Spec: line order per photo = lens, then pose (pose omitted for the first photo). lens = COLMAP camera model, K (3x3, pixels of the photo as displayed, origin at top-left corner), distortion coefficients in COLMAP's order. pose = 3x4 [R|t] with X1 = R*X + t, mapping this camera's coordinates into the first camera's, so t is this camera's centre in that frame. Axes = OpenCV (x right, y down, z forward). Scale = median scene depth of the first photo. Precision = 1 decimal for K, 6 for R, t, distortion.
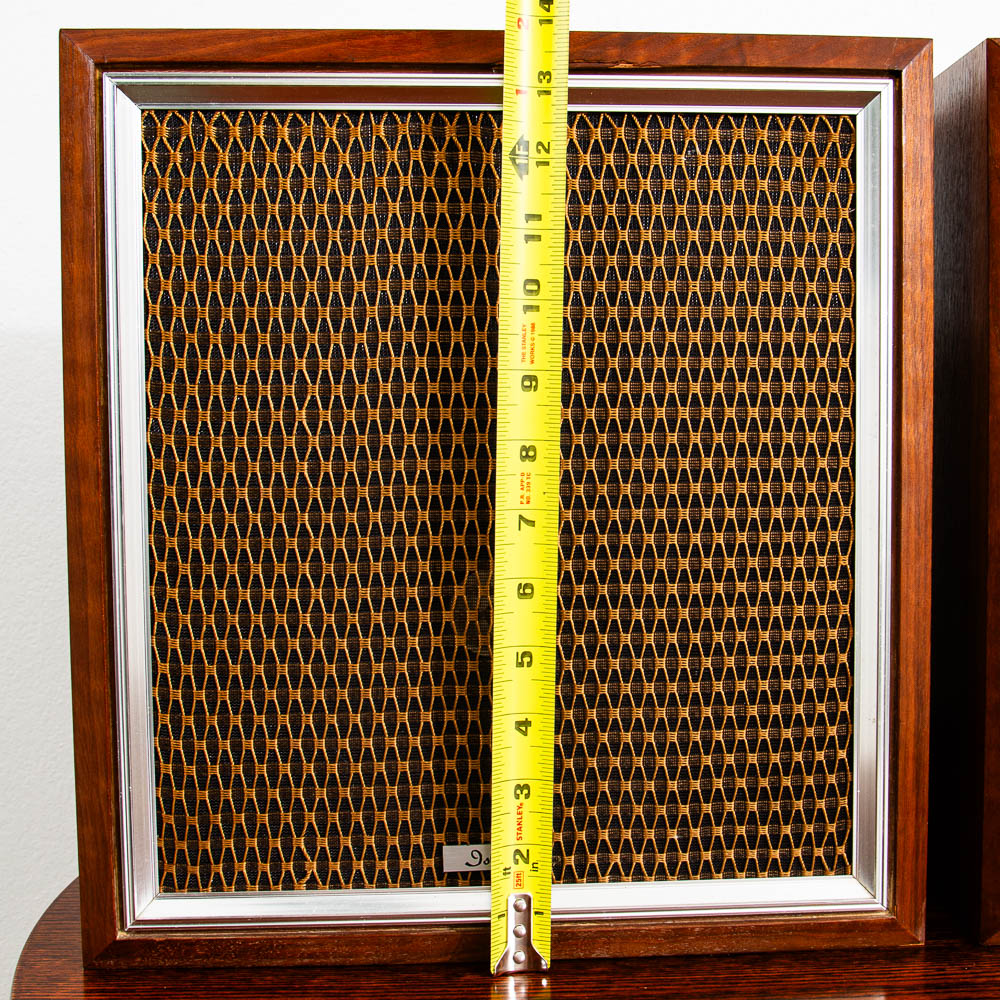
lens RADIAL K [[2051.9, 0, 500.0], [0, 2051.9, 500.0], [0, 0, 1]] dist [-0.172159, 0.236882]
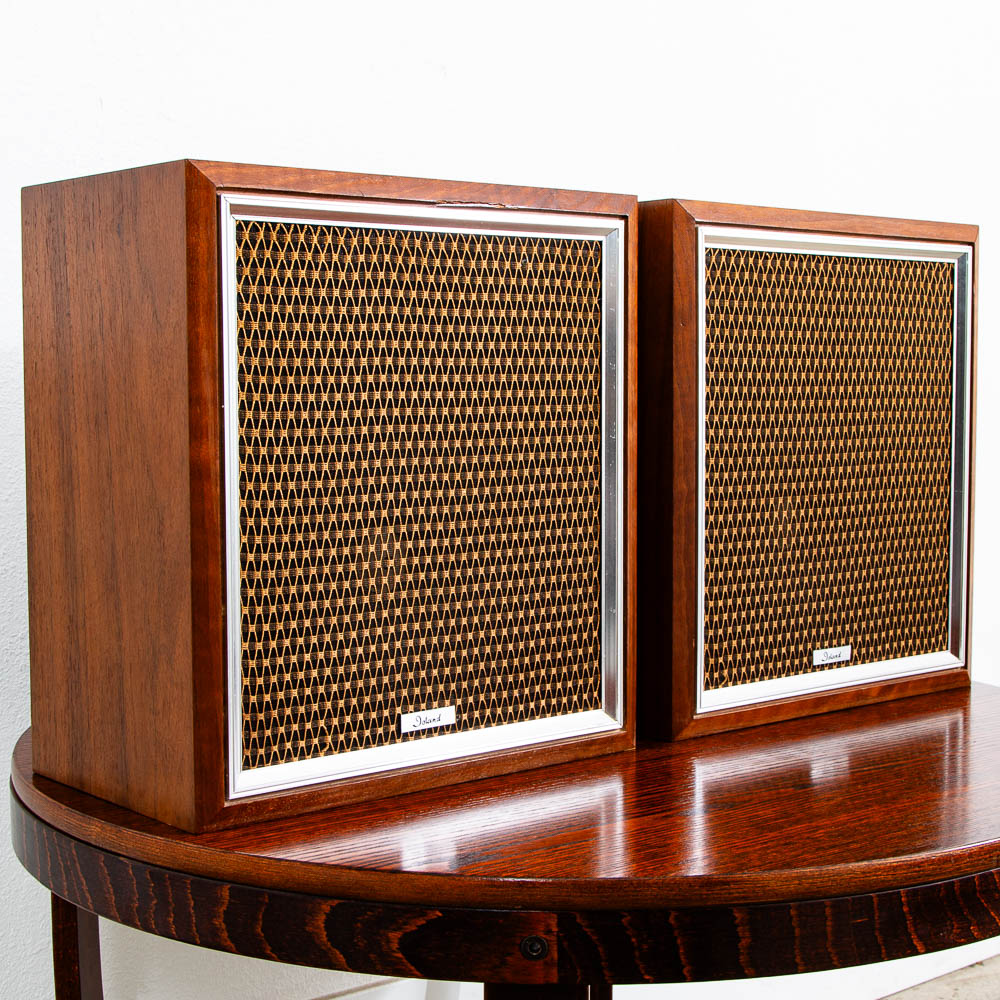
lens RADIAL K [[1676.0, 0, 499.4], [0, 1676.0, 469.6], [0, 0, 1]] dist [-0.029462, 0.037654]
pose [[0.837358, -0.034800, 0.545546, -0.634648], [0.050562, 0.998624, -0.013906, 0.009405], [-0.544311, 0.039229, 0.837966, -0.081638]]
